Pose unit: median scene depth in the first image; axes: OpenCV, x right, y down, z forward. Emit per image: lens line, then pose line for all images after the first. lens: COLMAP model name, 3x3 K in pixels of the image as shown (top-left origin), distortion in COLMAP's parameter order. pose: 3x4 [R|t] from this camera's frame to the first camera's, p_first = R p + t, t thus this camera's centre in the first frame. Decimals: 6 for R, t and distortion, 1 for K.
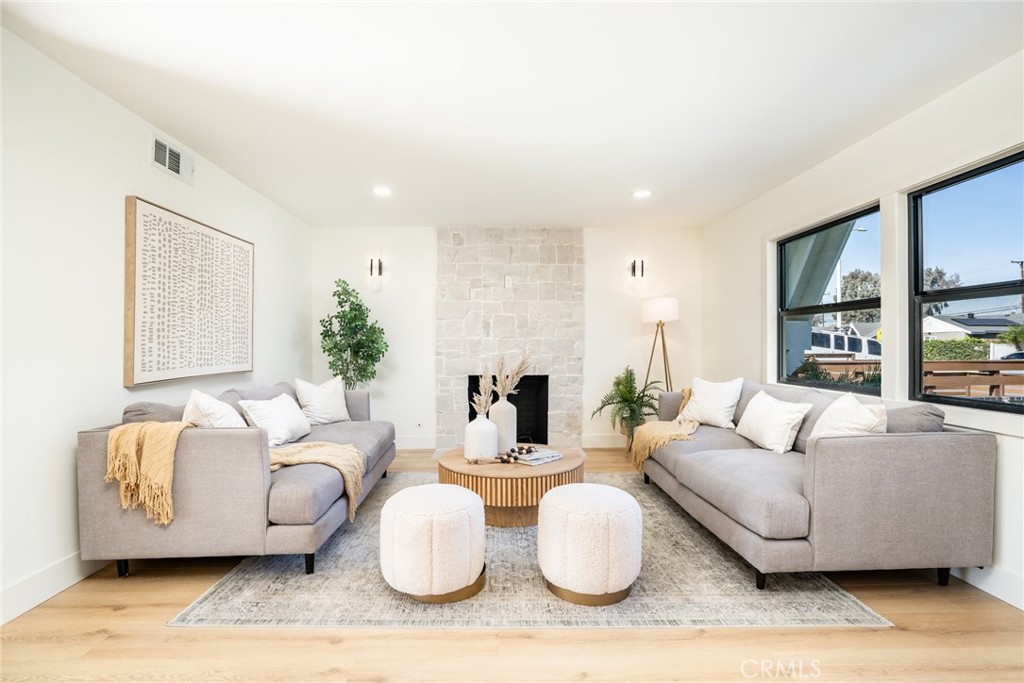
lens RADIAL K [[480.5, 0, 506.7], [0, 480.5, 340.6], [0, 0, 1]] dist [-0.044476, 0.008553]
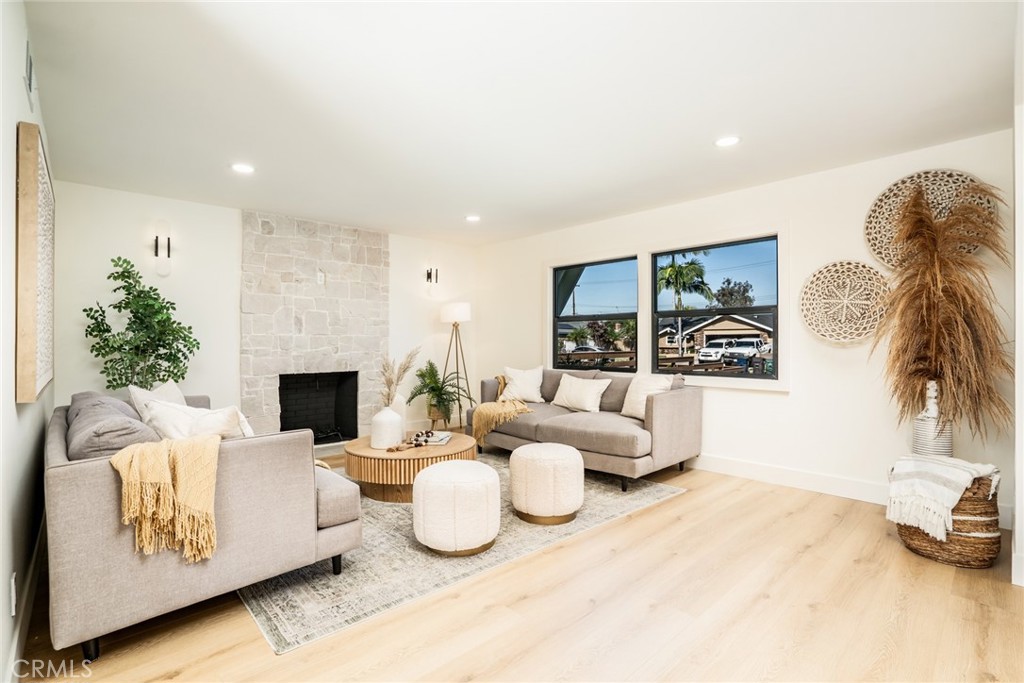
lens RADIAL K [[480.5, 0, 502.1], [0, 480.5, 340.6], [0, 0, 1]] dist [-0.044476, 0.008553]
pose [[0.752922, 0.001419, 0.658109, -0.379659], [-0.005344, 0.999978, 0.003958, 0.000278], [-0.658088, -0.006497, 0.752913, 0.015392]]
